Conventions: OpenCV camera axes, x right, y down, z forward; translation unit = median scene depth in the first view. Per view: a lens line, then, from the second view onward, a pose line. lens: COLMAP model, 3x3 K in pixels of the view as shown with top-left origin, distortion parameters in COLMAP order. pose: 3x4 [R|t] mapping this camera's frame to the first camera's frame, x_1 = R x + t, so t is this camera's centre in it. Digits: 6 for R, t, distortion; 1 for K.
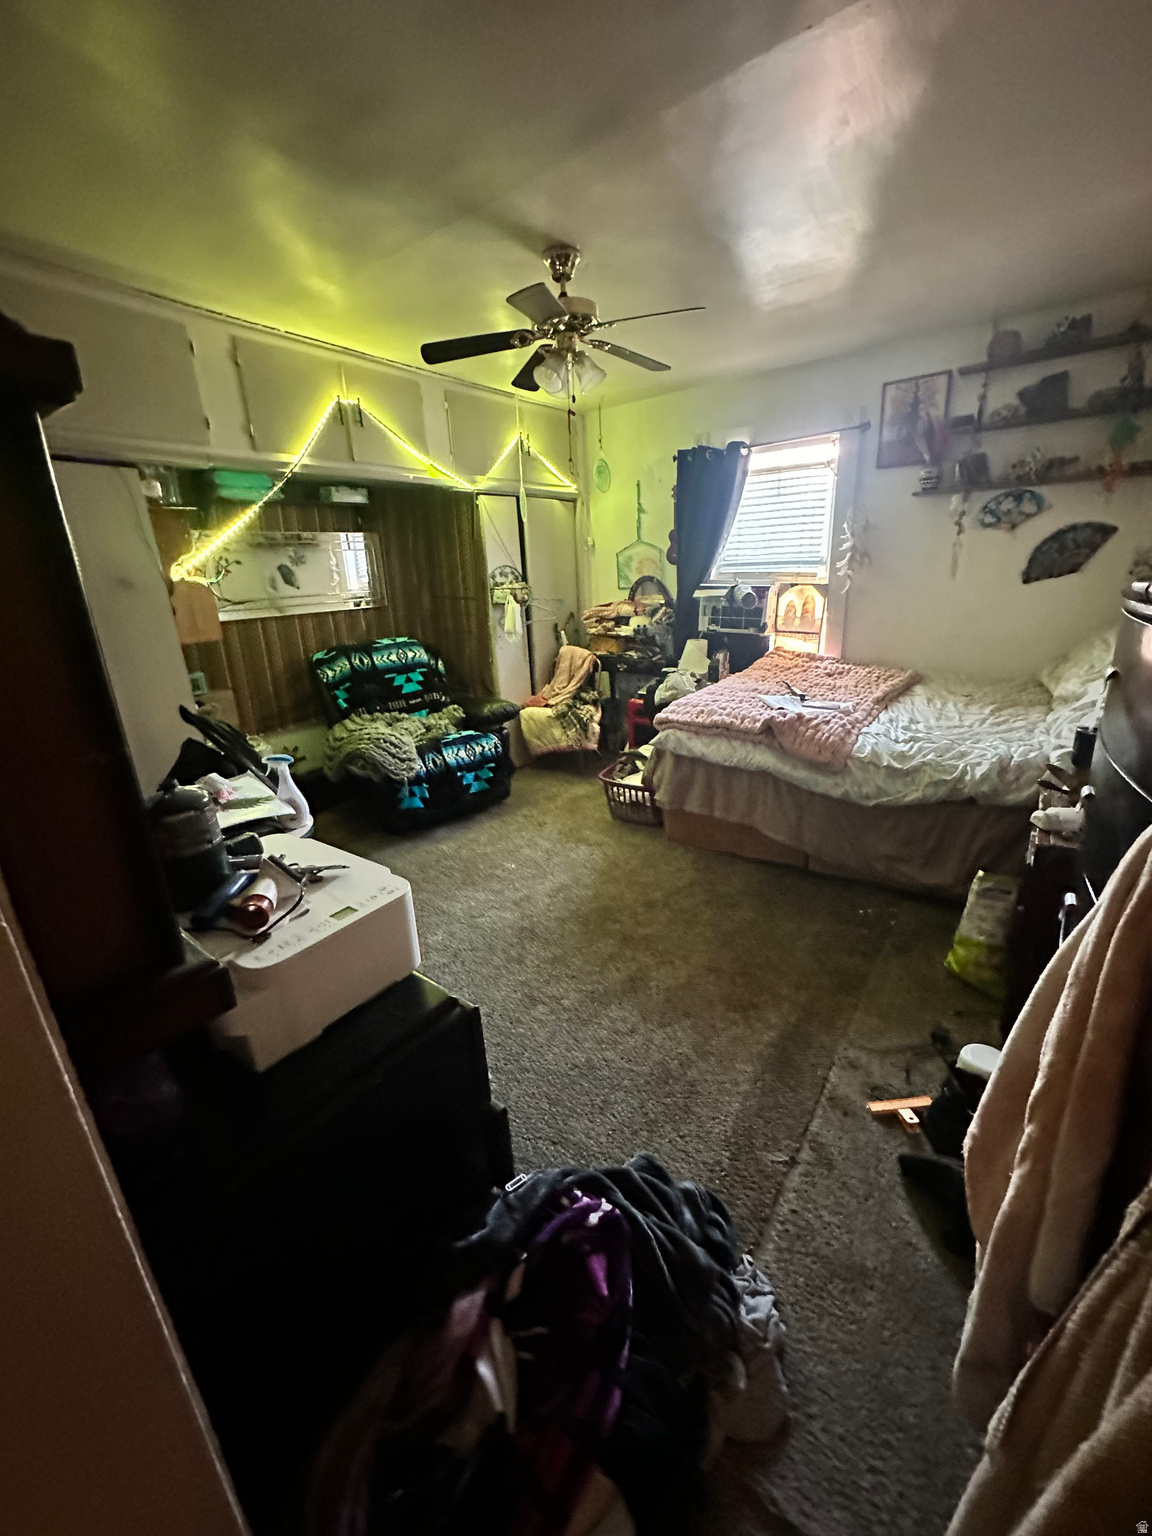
lens RADIAL K [[613.5, 0, 578.0], [0, 613.5, 765.4], [0, 0, 1]] dist [-0.004923, 0.001122]
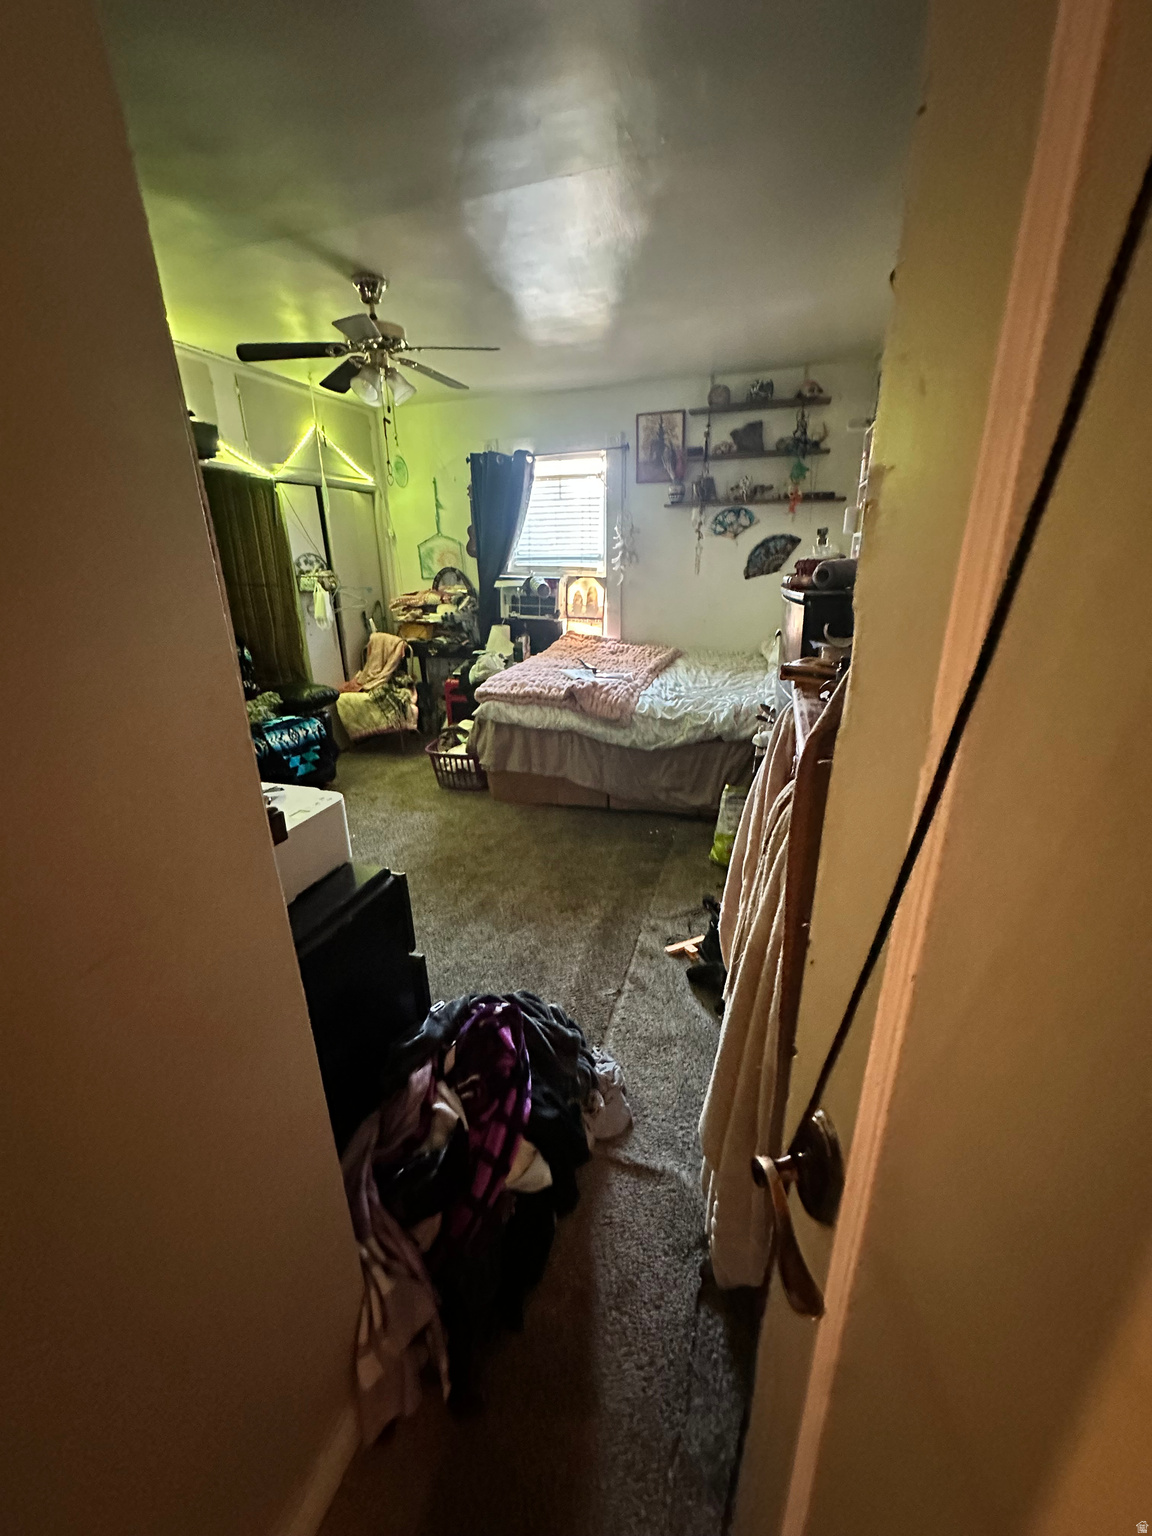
lens RADIAL K [[613.5, 0, 578.0], [0, 613.5, 765.4], [0, 0, 1]] dist [-0.004923, 0.001122]
pose [[0.944141, -0.080591, 0.319537, -0.065383], [0.076907, 0.996746, 0.024153, 0.043211], [-0.320443, 0.001771, 0.947266, -0.134242]]
